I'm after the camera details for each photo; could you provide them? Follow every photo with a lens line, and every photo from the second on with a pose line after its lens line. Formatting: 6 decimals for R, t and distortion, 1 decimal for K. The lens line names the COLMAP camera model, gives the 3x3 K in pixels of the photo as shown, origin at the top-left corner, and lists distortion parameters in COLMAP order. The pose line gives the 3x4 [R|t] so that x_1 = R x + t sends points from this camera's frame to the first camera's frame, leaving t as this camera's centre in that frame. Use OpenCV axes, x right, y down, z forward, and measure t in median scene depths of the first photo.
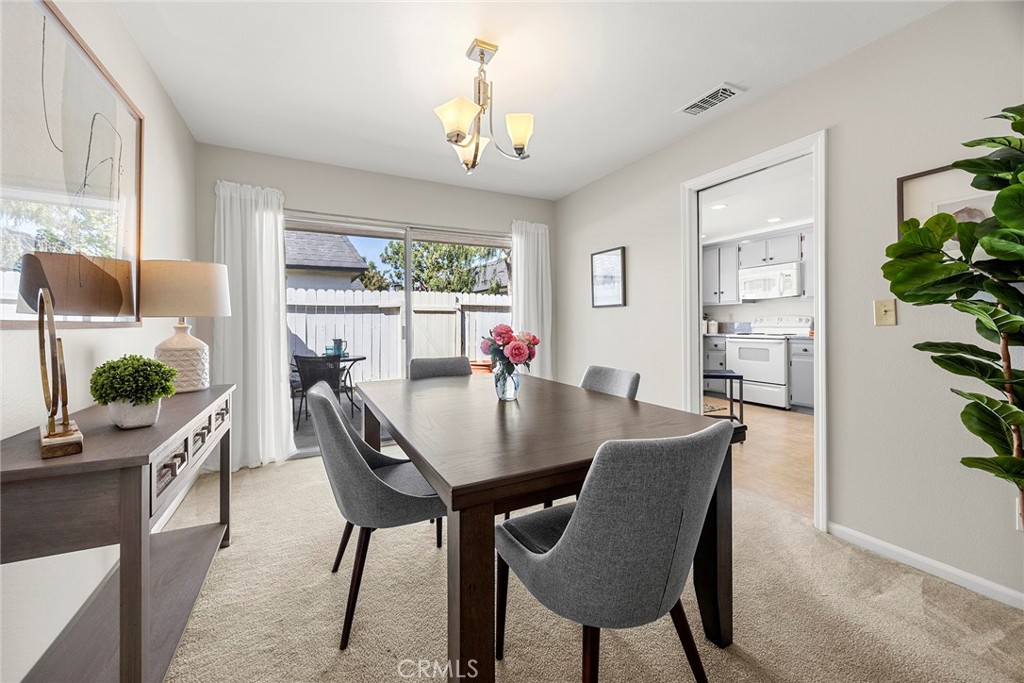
lens RADIAL K [[394.4, 0, 509.1], [0, 394.4, 325.9], [0, 0, 1]] dist [-0.006340, 0.000979]
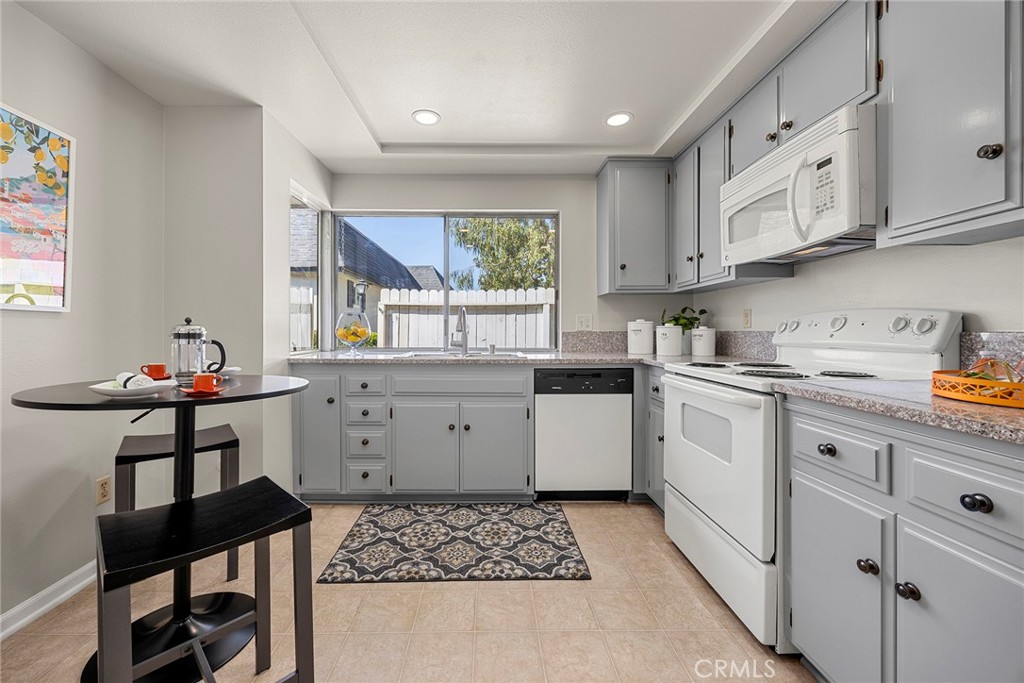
lens RADIAL K [[394.4, 0, 496.3], [0, 394.4, 333.7], [0, 0, 1]] dist [-0.006340, 0.000979]
pose [[0.898902, 0.012093, -0.437983, 0.560576], [-0.011294, 0.999926, 0.004427, -0.005746], [0.438004, 0.000967, 0.898972, 0.584438]]
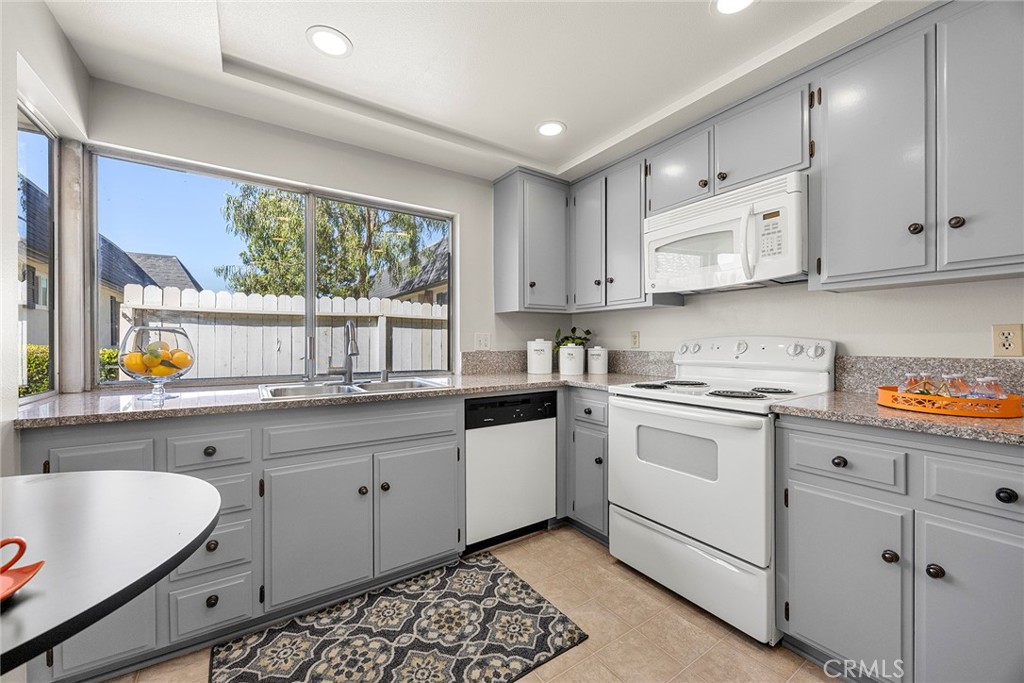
lens RADIAL K [[394.4, 0, 517.1], [0, 394.4, 345.0], [0, 0, 1]] dist [-0.006340, 0.000979]
pose [[0.991684, 0.006979, 0.128510, 0.410182], [-0.006829, 0.999975, -0.001608, -0.015148], [-0.128518, 0.000717, 0.991707, 0.629415]]
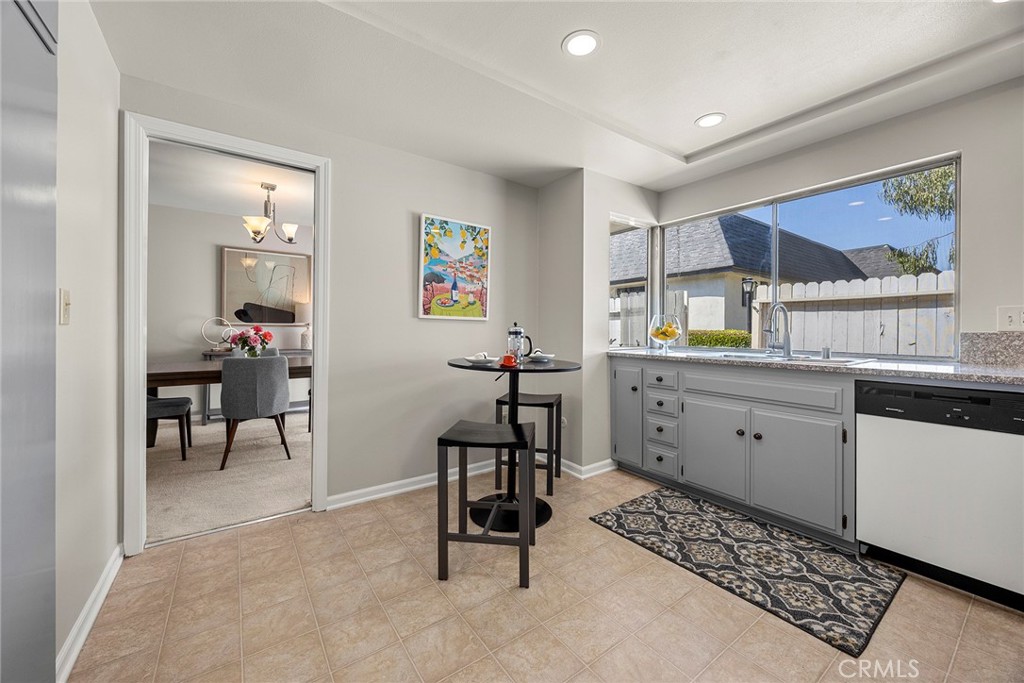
lens RADIAL K [[394.4, 0, 517.9], [0, 394.4, 328.8], [0, 0, 1]] dist [-0.006340, 0.000979]
pose [[0.161807, 0.005036, -0.986810, 0.690775], [-0.012747, 0.999914, 0.003012, -0.006694], [0.986740, 0.012091, 0.161857, 0.655066]]
